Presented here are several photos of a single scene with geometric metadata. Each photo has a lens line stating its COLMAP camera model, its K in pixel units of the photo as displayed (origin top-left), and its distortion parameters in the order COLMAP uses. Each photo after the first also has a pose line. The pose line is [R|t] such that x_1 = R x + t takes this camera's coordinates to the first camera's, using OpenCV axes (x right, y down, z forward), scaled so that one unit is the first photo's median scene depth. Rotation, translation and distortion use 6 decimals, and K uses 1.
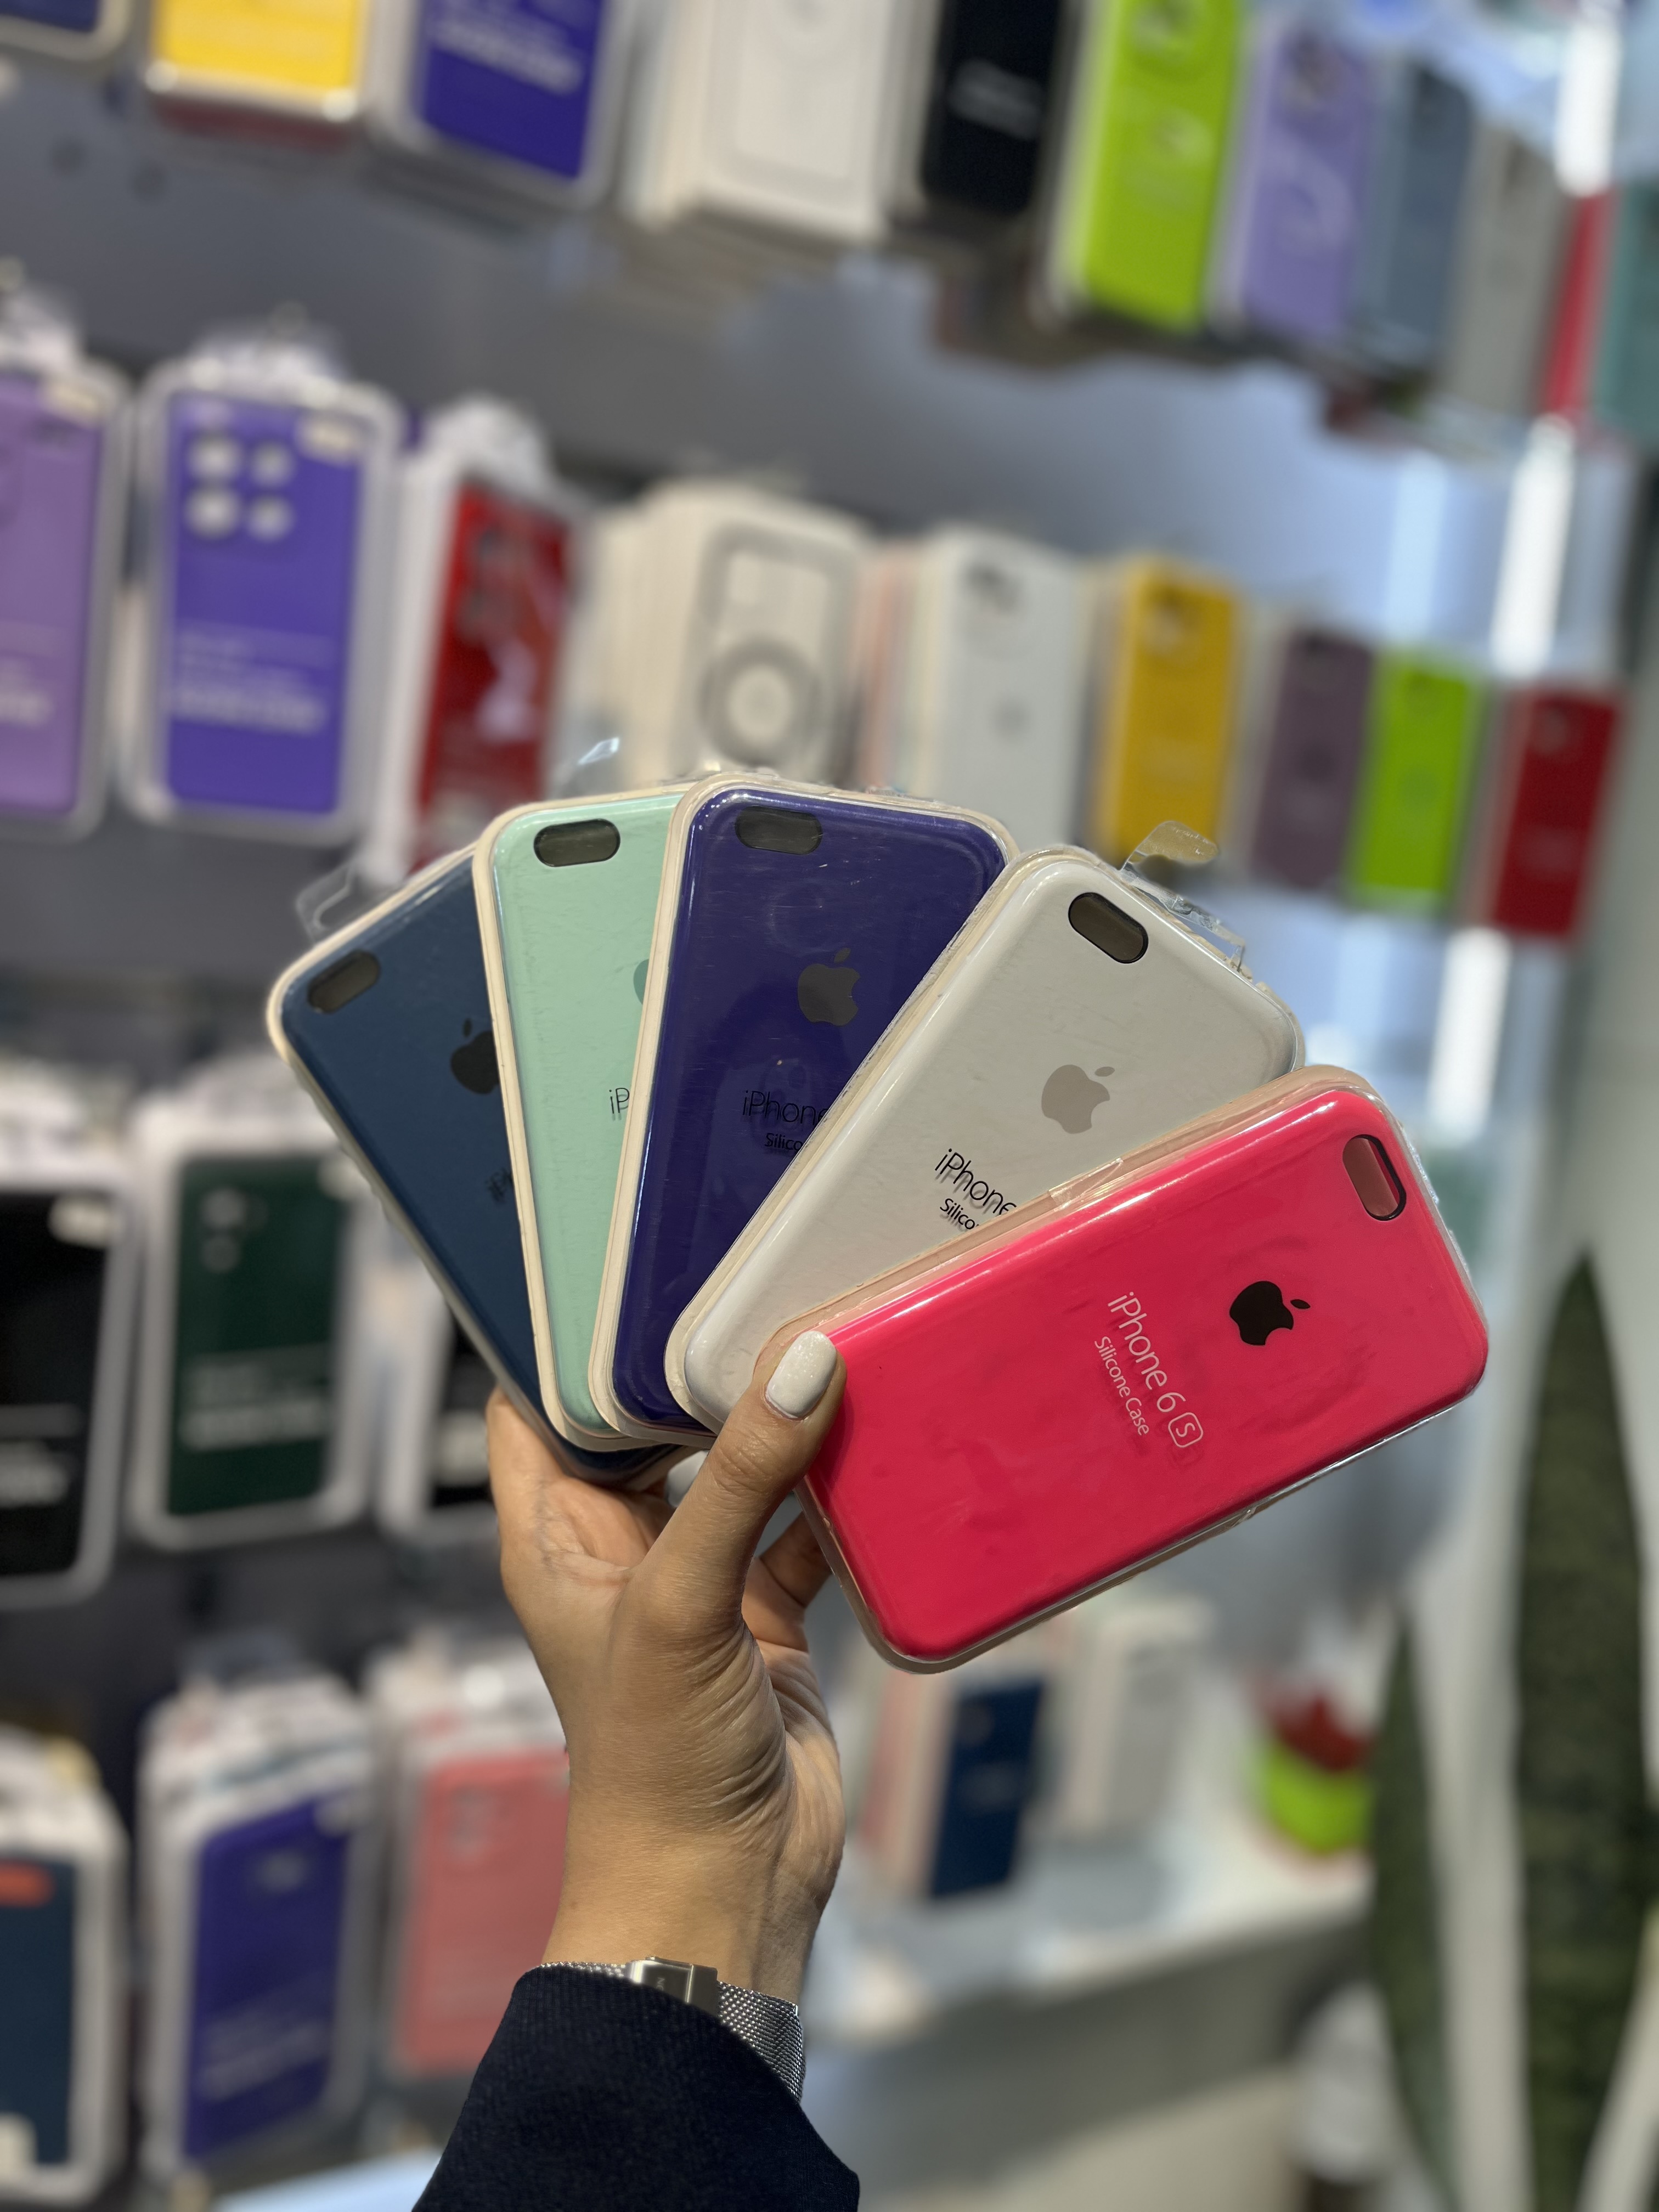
lens RADIAL K [[1681.3, 0, 815.7], [0, 1681.3, 1115.7], [0, 0, 1]] dist [0.031813, -0.050932]
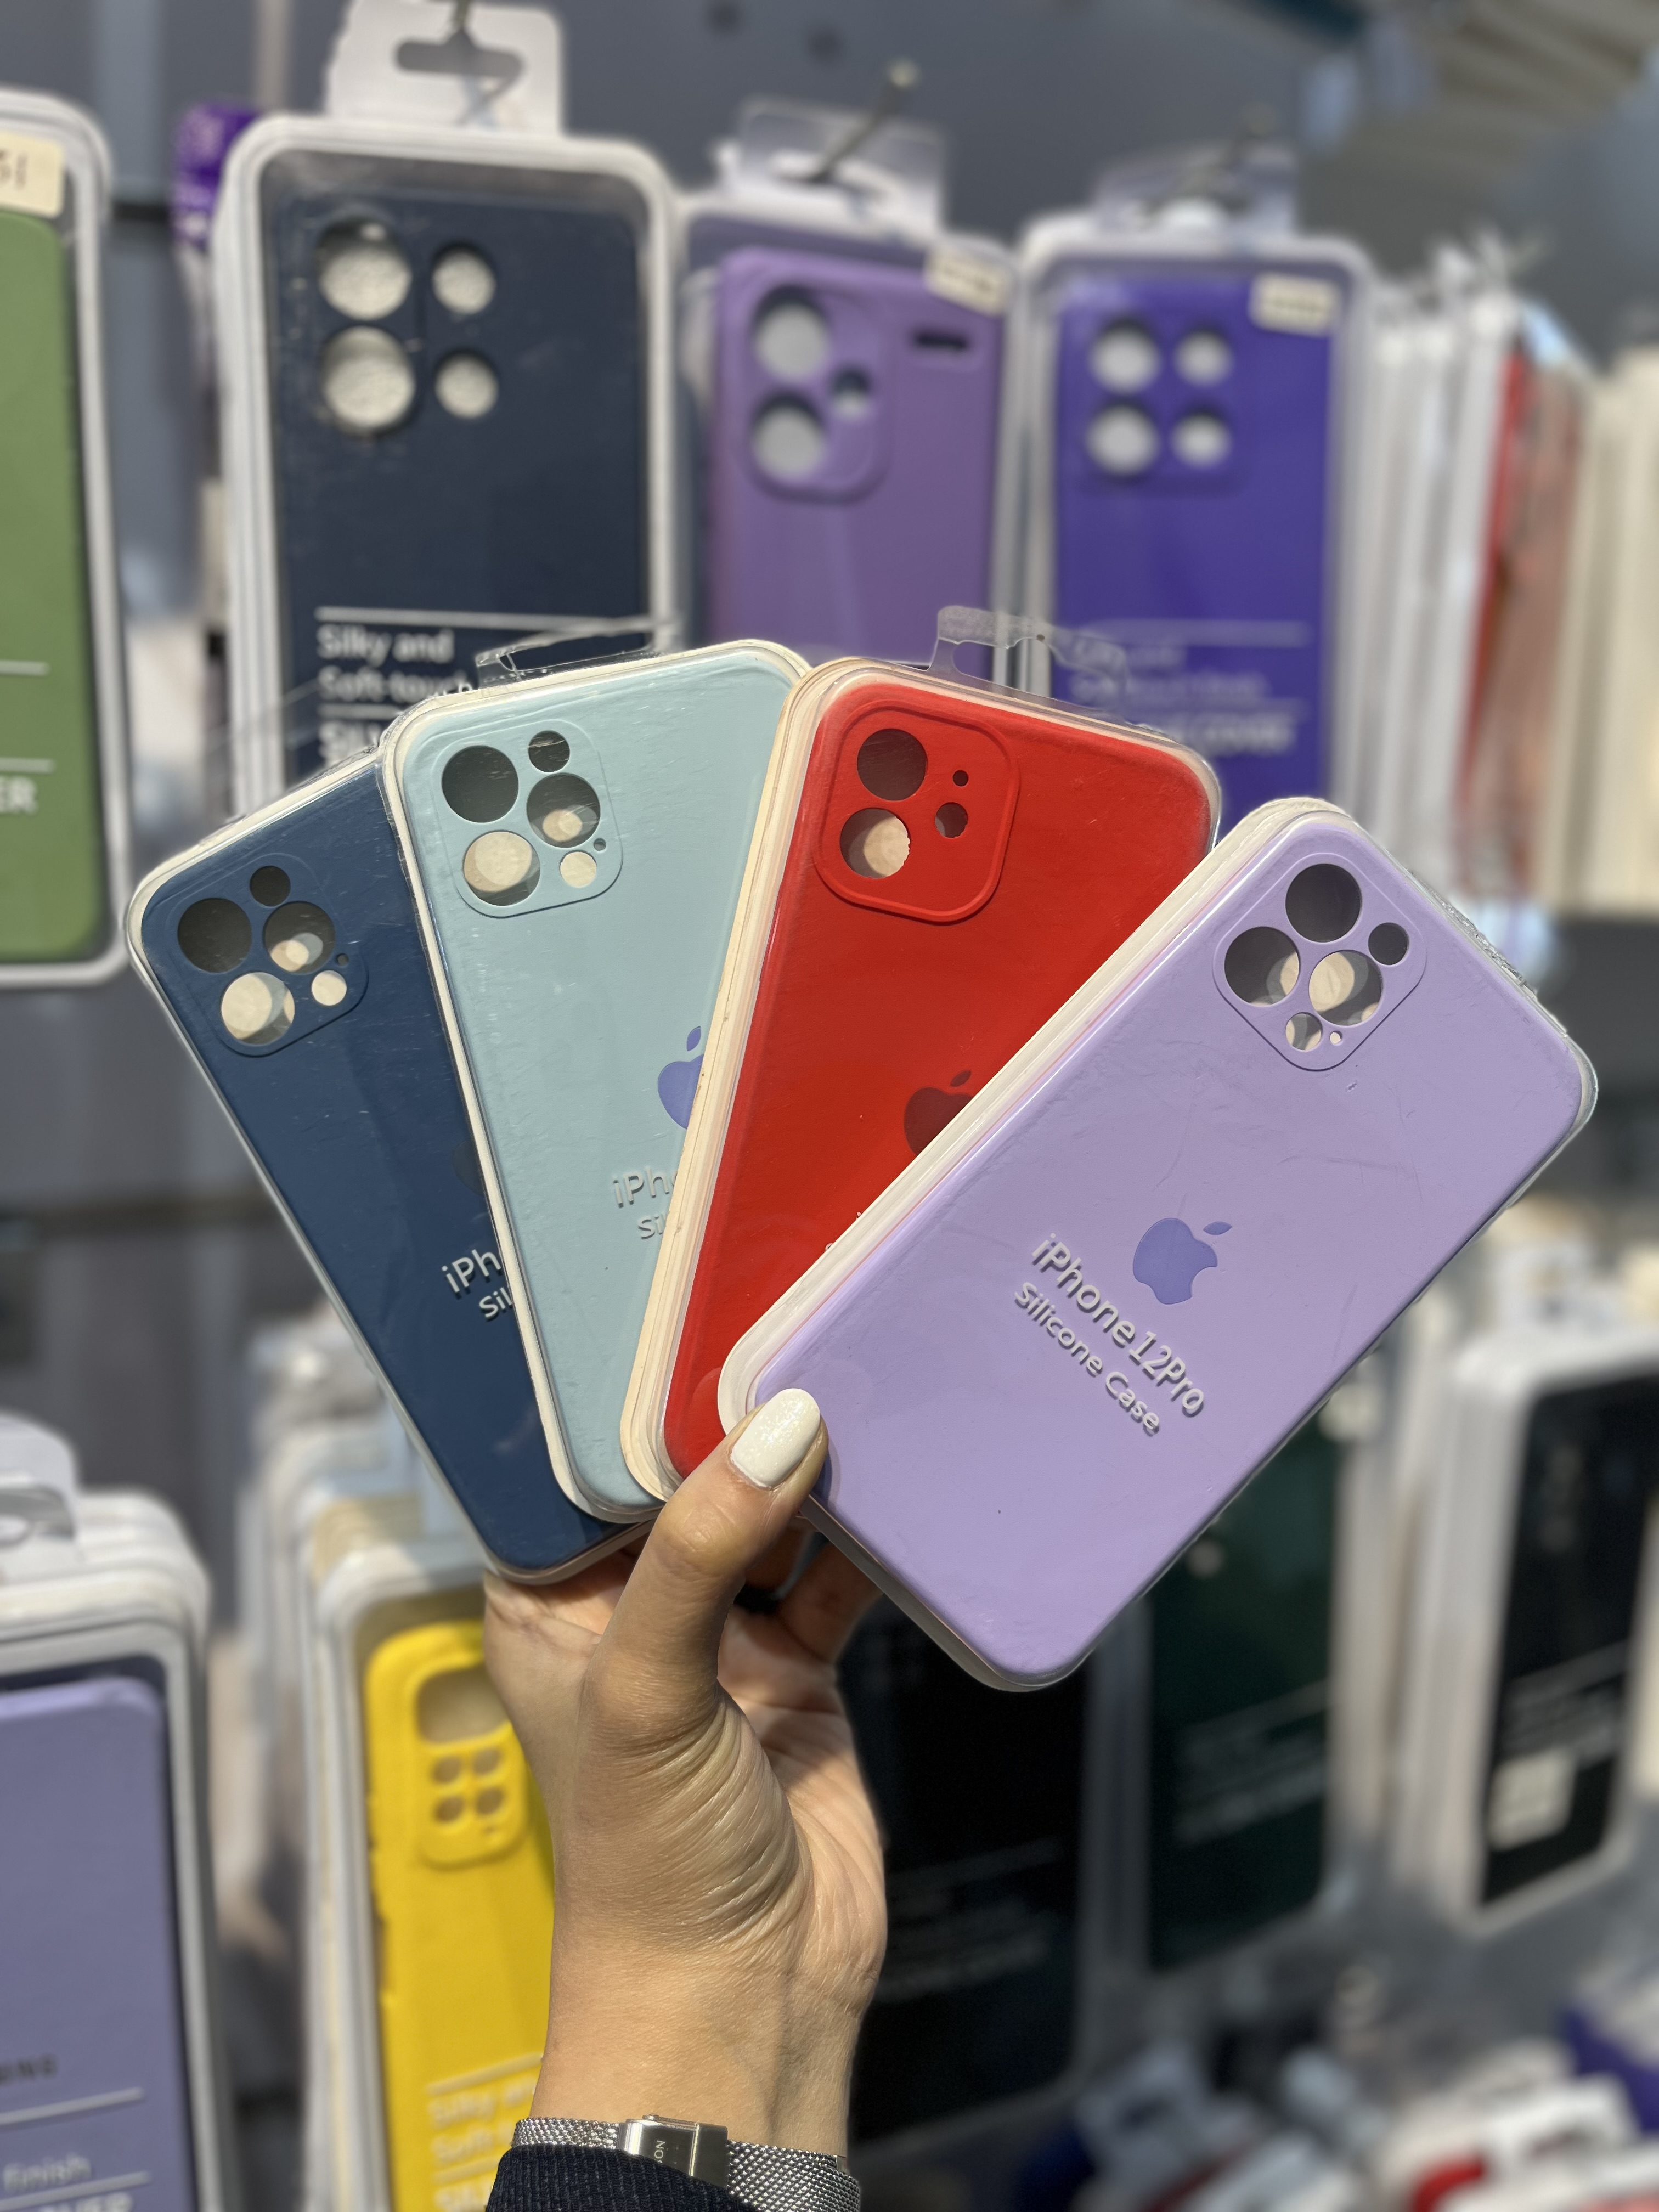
lens RADIAL K [[1681.3, 0, 819.8], [0, 1681.3, 1133.5], [0, 0, 1]] dist [0.031813, -0.050932]
pose [[0.987451, -0.097709, -0.124072, -0.398099], [0.095104, 0.995107, -0.026769, -0.079699], [0.126081, 0.014633, 0.991912, 0.320986]]
